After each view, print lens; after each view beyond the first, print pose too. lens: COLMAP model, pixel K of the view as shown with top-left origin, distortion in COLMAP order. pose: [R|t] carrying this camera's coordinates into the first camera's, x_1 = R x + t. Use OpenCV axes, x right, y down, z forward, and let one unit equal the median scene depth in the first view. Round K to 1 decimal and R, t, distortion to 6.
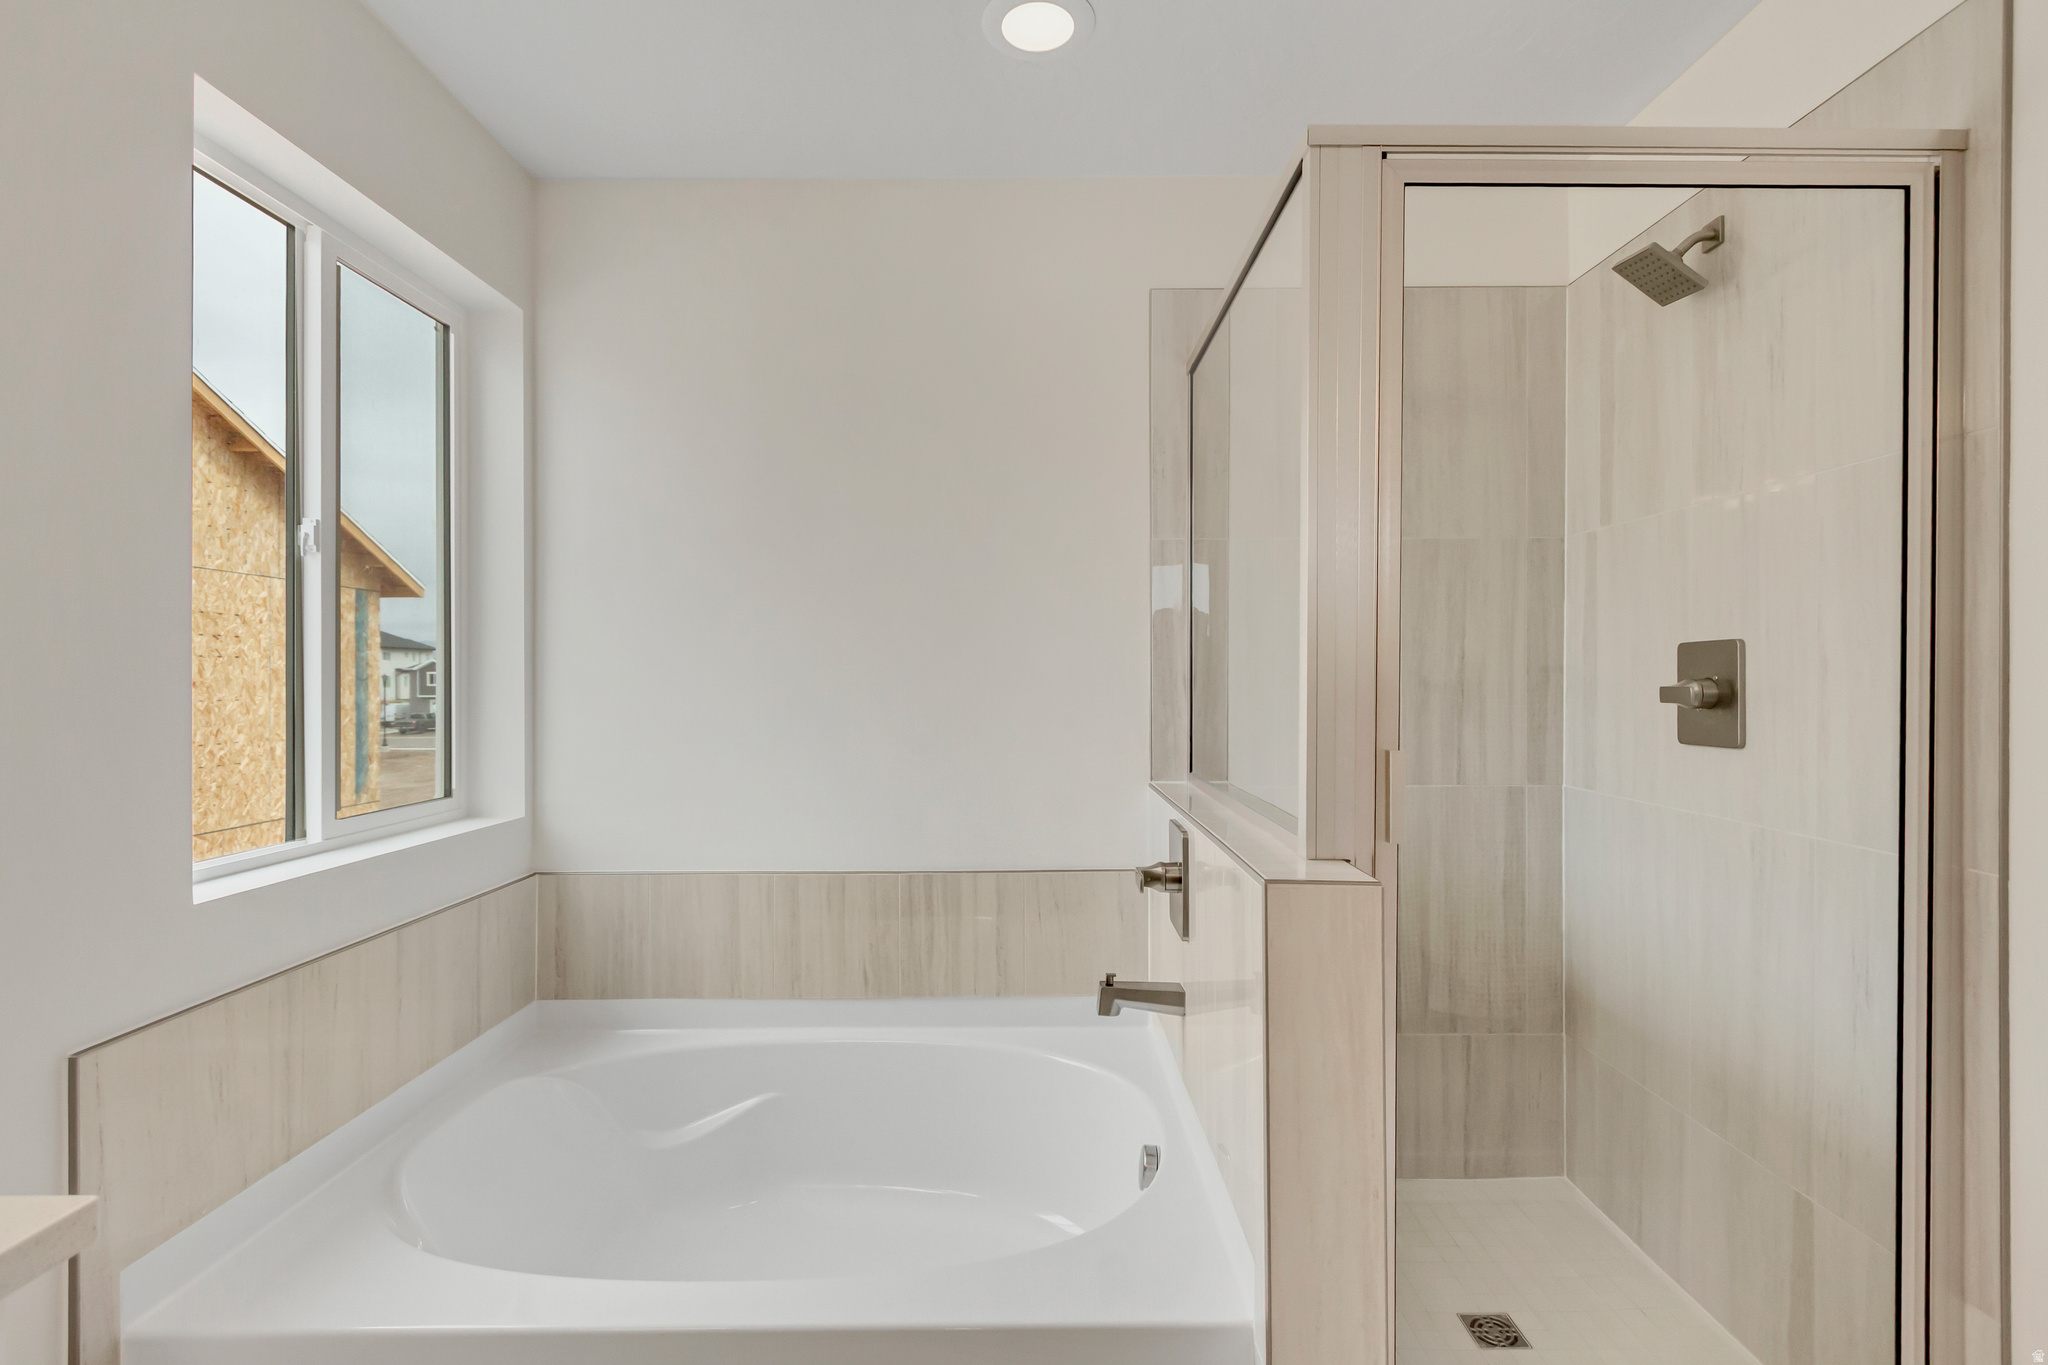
lens RADIAL K [[969.2, 0, 1024.0], [0, 969.2, 682.5], [0, 0, 1]] dist [0.001406, -0.000086]
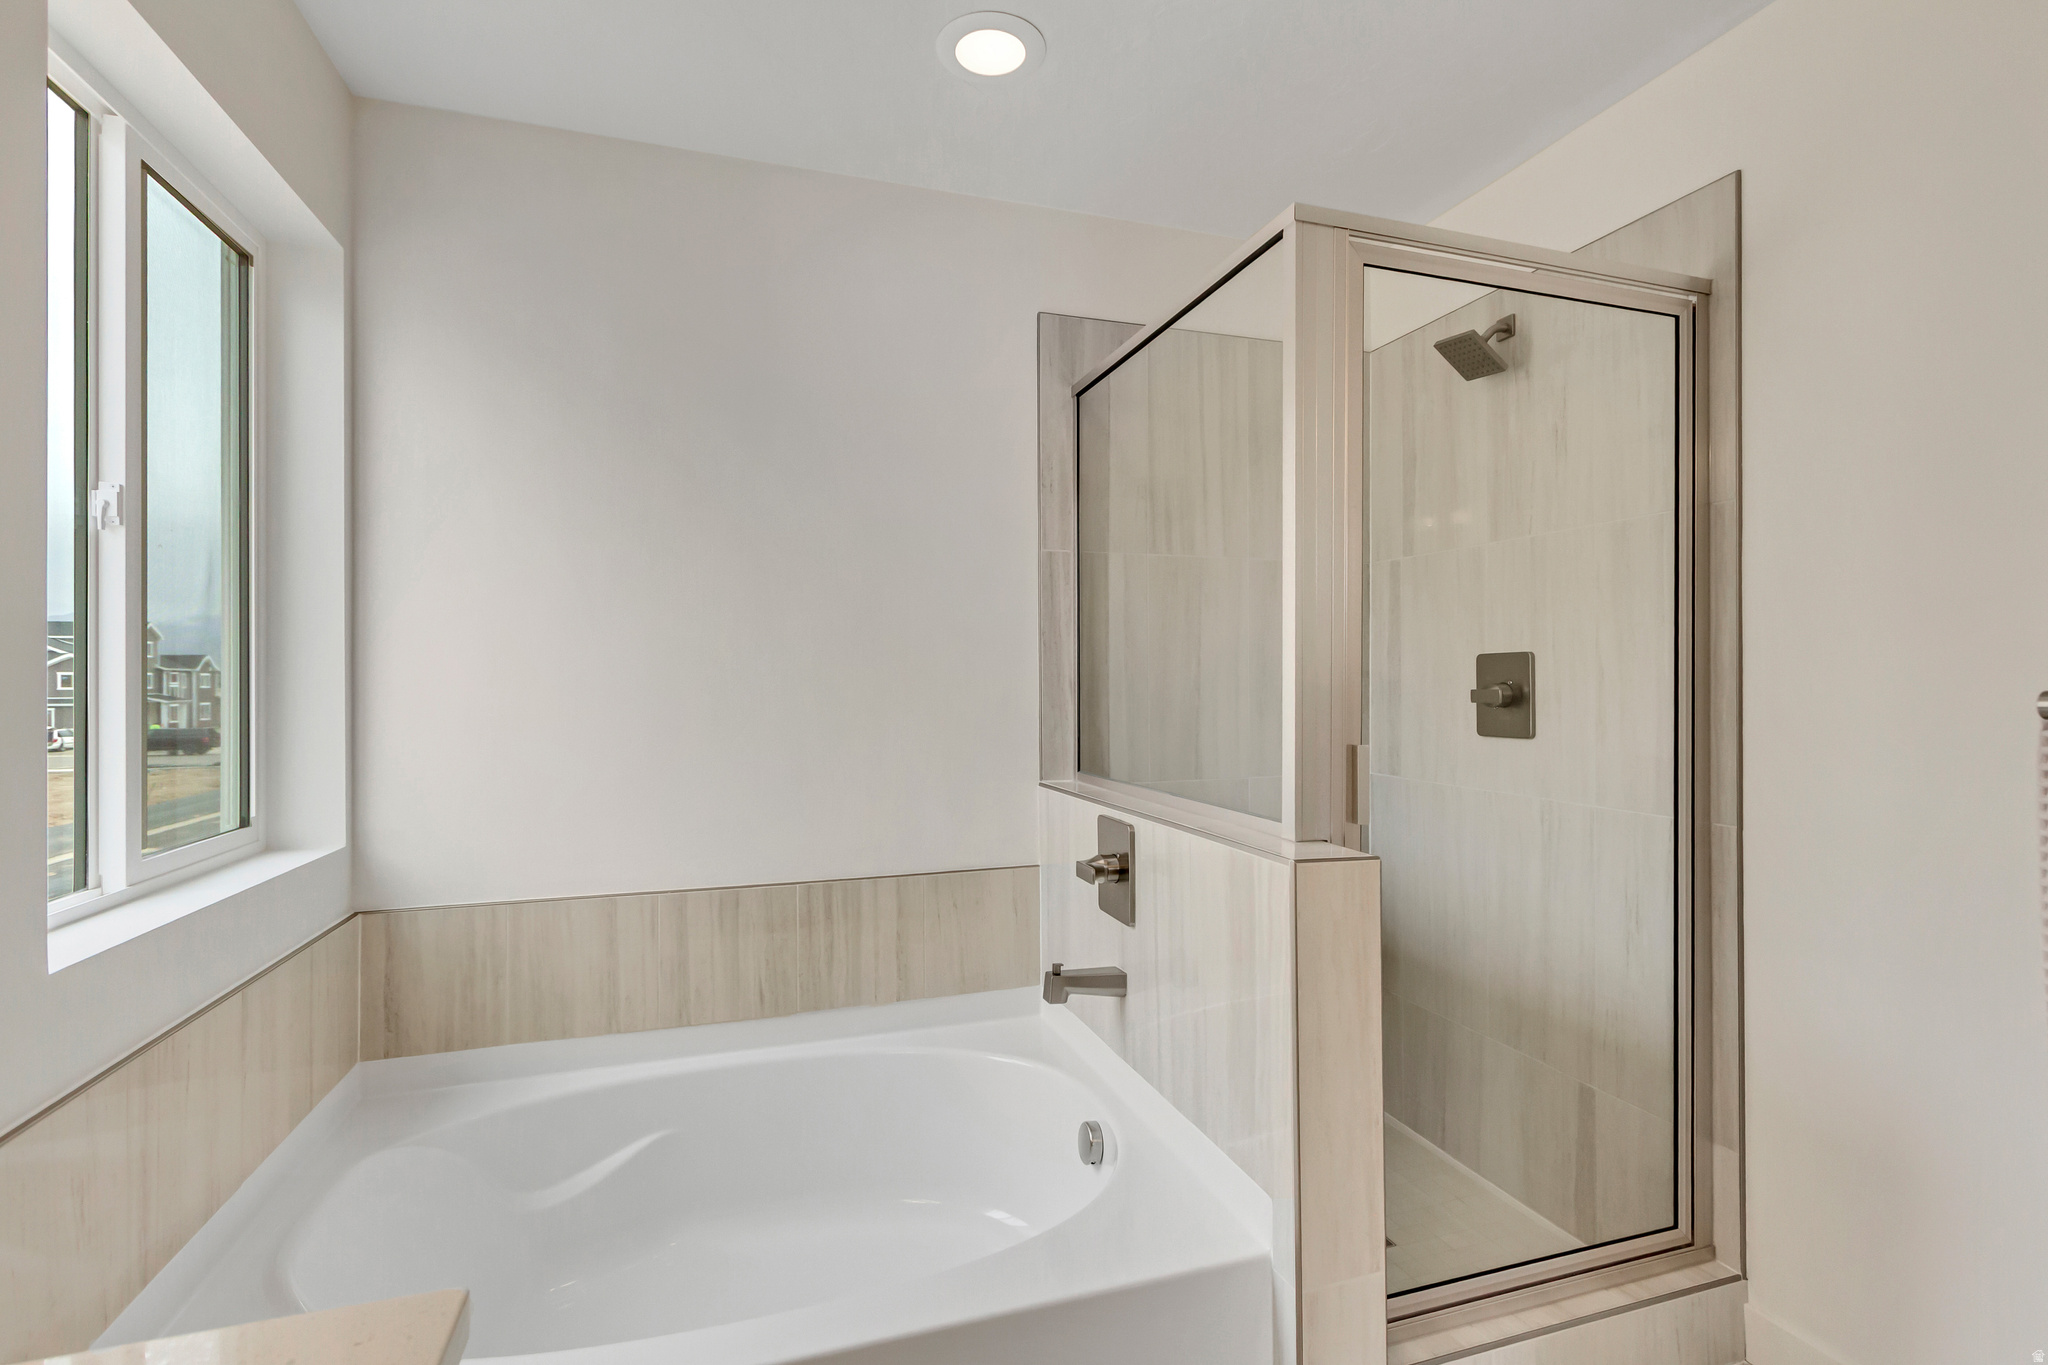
lens RADIAL K [[975.5, 0, 1024.0], [0, 975.5, 682.5], [0, 0, 1]] dist [0.001282, -0.000551]
pose [[0.949303, -0.000341, 0.314362, -0.272586], [0.001469, 0.999993, -0.003351, -0.001373], [-0.314358, 0.003643, 0.949297, 0.004169]]
